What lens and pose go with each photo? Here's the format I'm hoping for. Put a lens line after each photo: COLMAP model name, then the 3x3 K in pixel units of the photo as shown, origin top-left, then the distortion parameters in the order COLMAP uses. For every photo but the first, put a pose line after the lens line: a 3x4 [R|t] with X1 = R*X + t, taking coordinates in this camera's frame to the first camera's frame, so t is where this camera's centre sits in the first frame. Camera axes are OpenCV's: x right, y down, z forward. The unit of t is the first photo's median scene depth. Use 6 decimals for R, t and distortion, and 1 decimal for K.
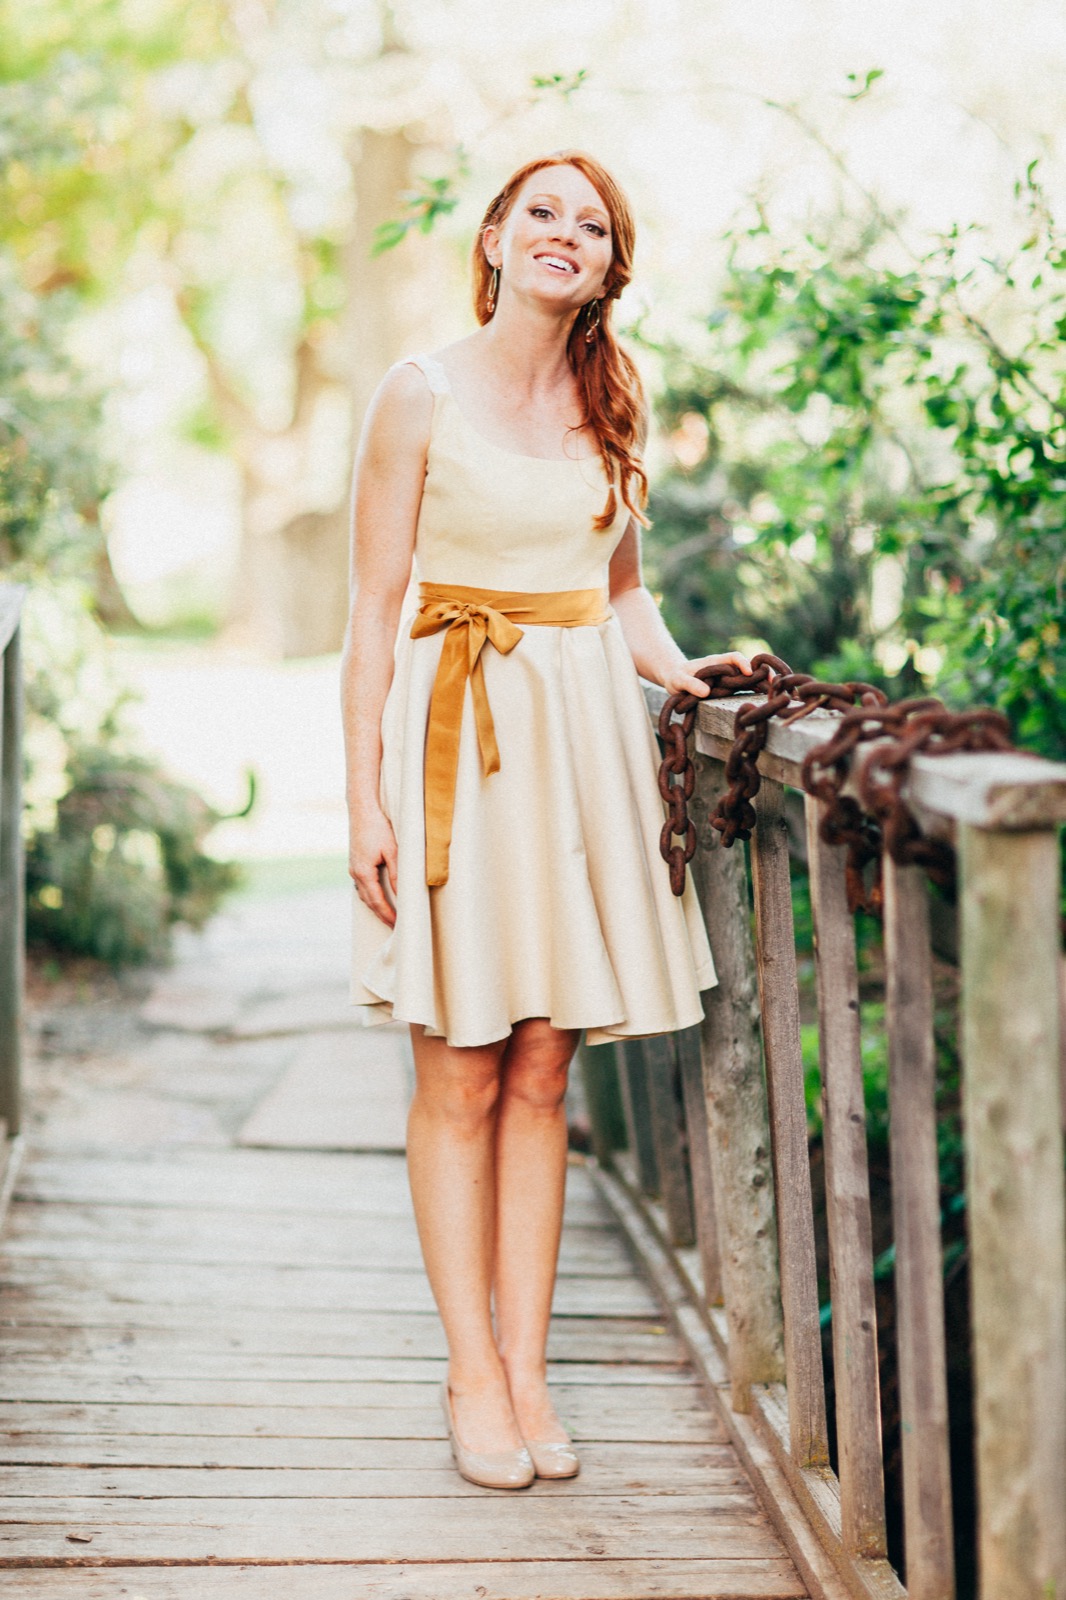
lens RADIAL K [[3830.8, 0, 533.0], [0, 3830.8, 800.0], [0, 0, 1]] dist [0.066099, 0.113184]
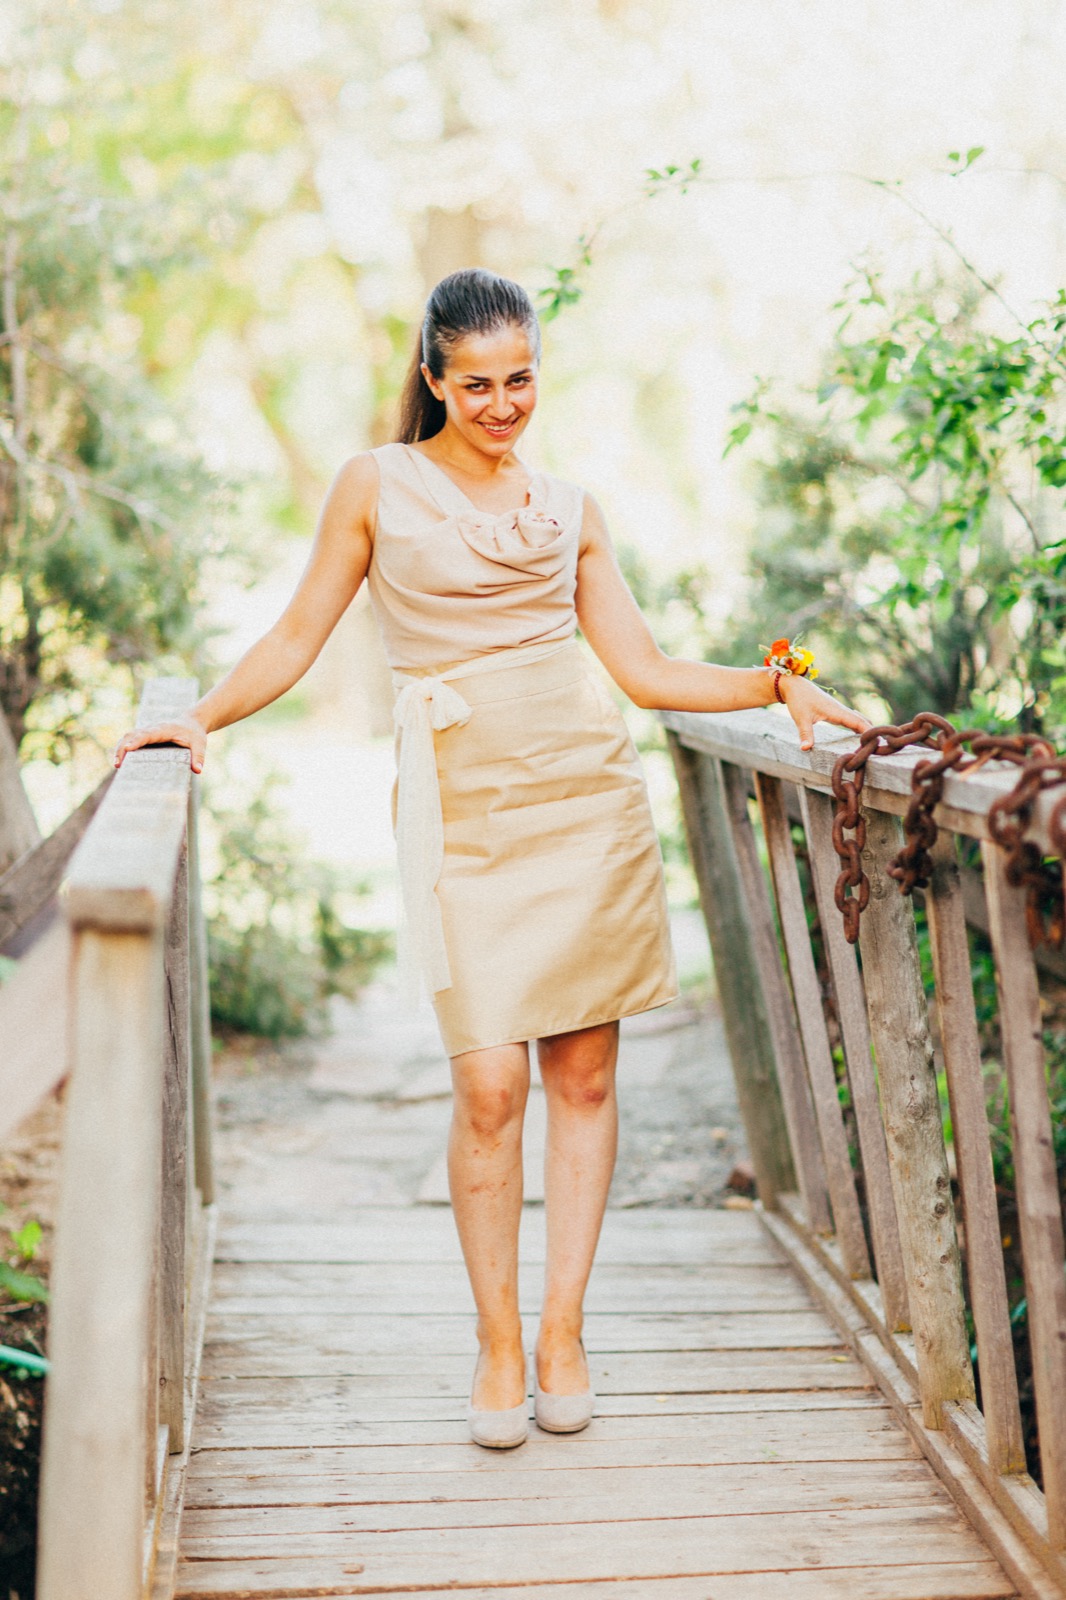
lens RADIAL K [[3906.4, 0, 533.0], [0, 3906.4, 800.0], [0, 0, 1]] dist [0.069341, 0.357536]
pose [[0.998903, -0.045737, -0.010017, -0.037385], [0.045561, 0.998815, -0.017138, -0.000052], [0.010789, 0.016663, 0.999803, -0.083363]]
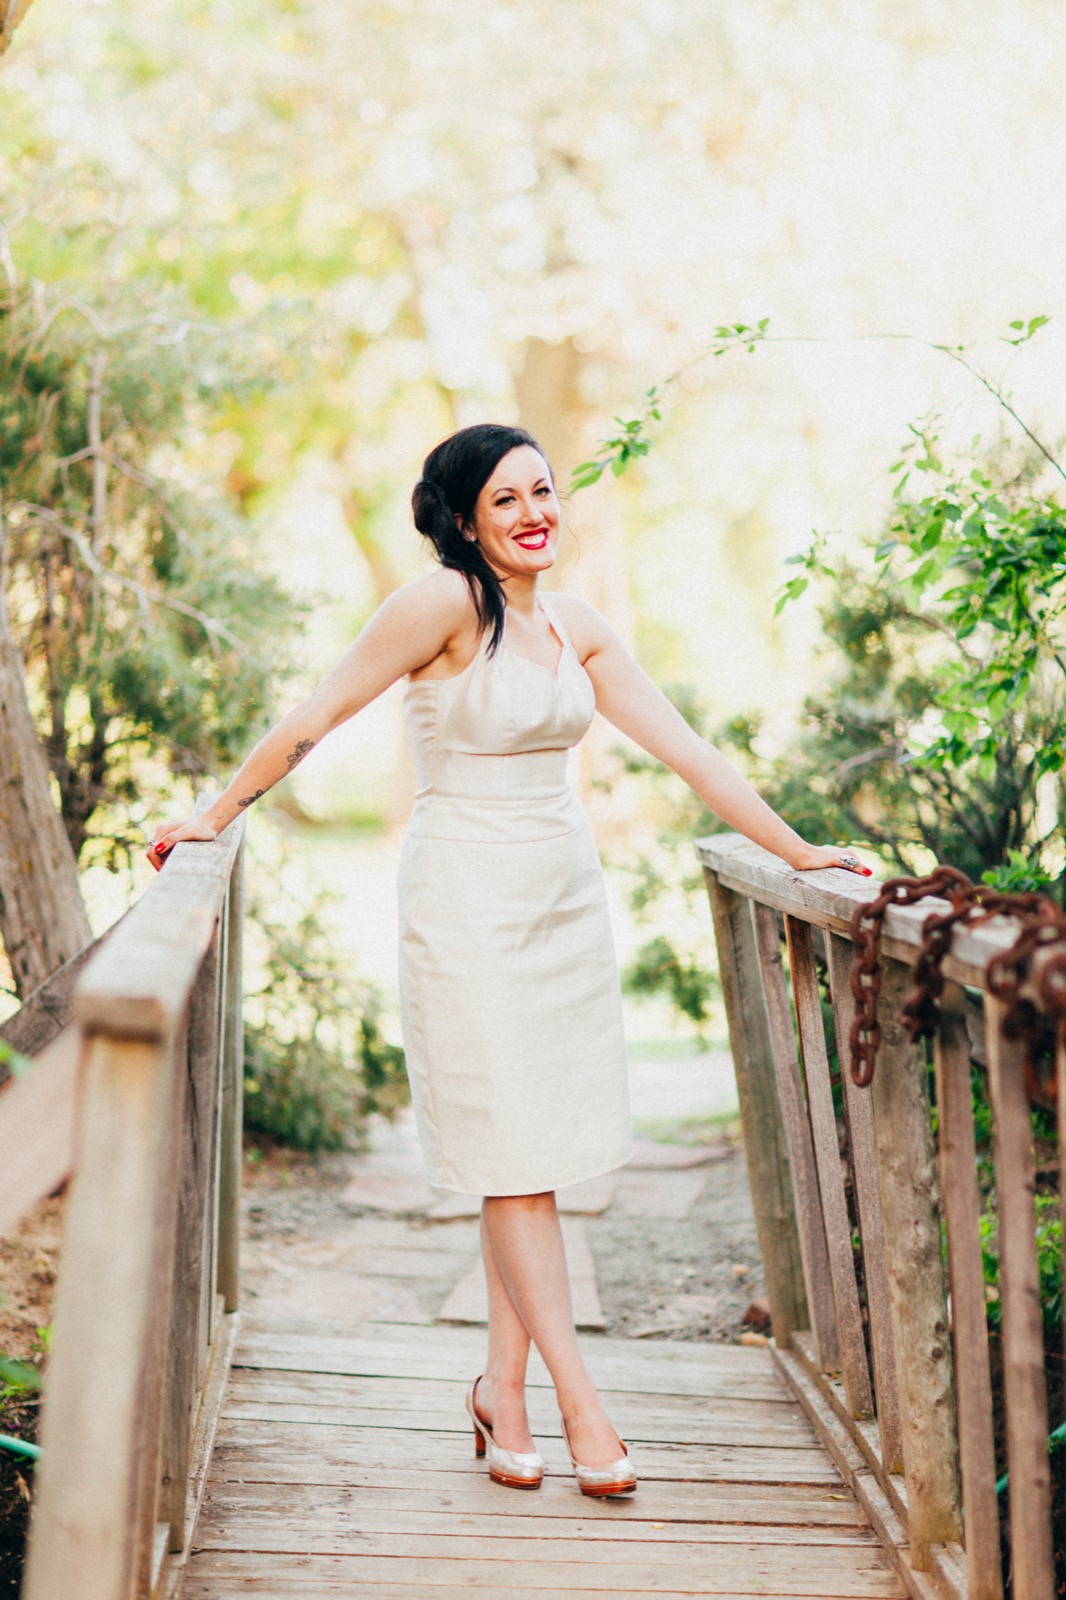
lens RADIAL K [[3932.8, 0, 563.0], [0, 3932.8, 806.7], [0, 0, 1]] dist [0.098526, 0.003102]
pose [[0.999625, 0.007098, -0.026465, -0.018150], [-0.008375, 0.998791, -0.048435, 0.000298], [0.026090, 0.048638, 0.998476, -0.118825]]
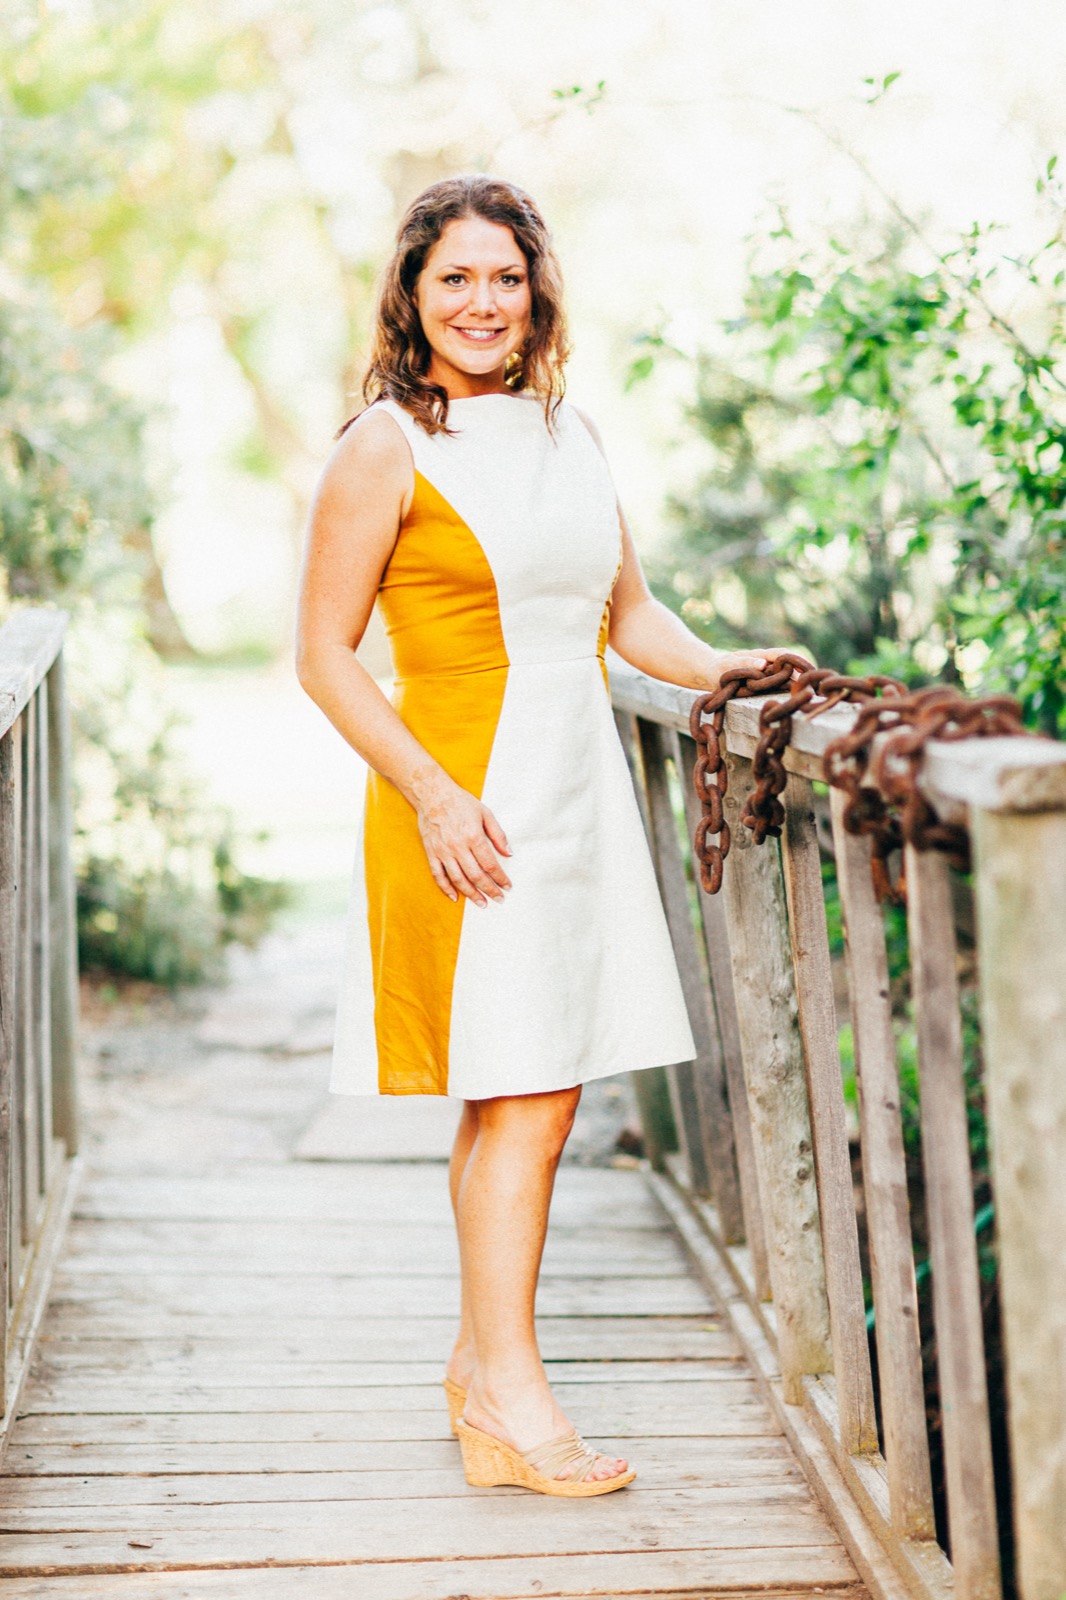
lens RADIAL K [[3847.7, 0, 533.0], [0, 3847.7, 800.0], [0, 0, 1]] dist [0.060225, 0.529804]
pose [[0.999320, -0.031566, -0.019055, 0.010209], [0.031446, 0.999484, -0.006522, 0.005154], [0.019251, 0.005919, 0.999797, -0.016790]]
